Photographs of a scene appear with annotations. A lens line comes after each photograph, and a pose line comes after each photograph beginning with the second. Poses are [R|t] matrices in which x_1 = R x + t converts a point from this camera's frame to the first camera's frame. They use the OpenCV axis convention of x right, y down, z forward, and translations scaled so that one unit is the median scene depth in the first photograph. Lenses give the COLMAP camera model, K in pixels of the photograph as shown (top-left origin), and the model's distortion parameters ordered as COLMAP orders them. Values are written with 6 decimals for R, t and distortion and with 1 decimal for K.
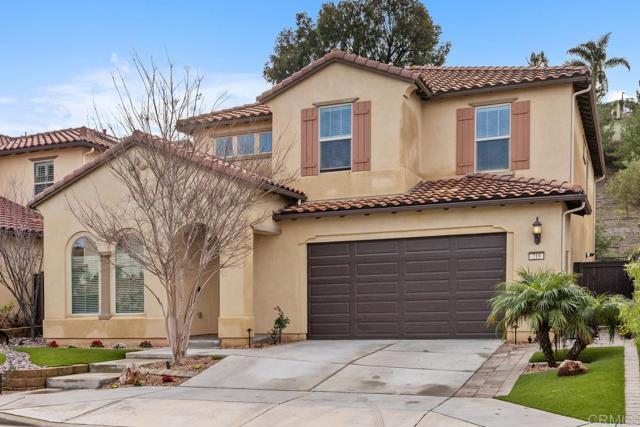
lens RADIAL K [[727.4, 0, 320.0], [0, 727.4, 213.5], [0, 0, 1]] dist [0.001675, -0.000477]
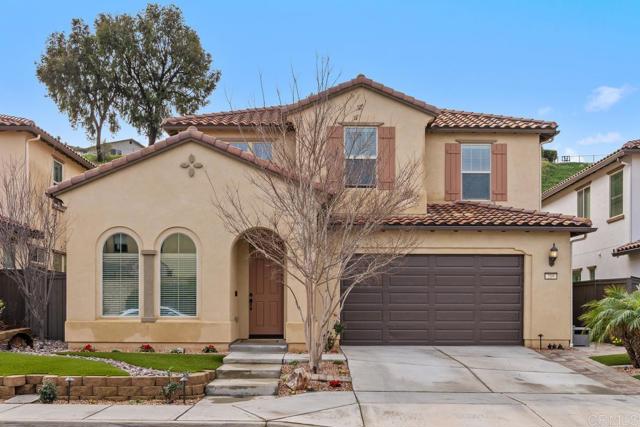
lens RADIAL K [[674.6, 0, 320.0], [0, 674.6, 213.5], [0, 0, 1]] dist [0.002213, 0.002085]
pose [[0.922576, 0.080000, 0.377429, -0.414835], [-0.071706, 0.996776, -0.036000, 0.020083], [-0.379093, 0.006149, 0.925338, 0.103185]]
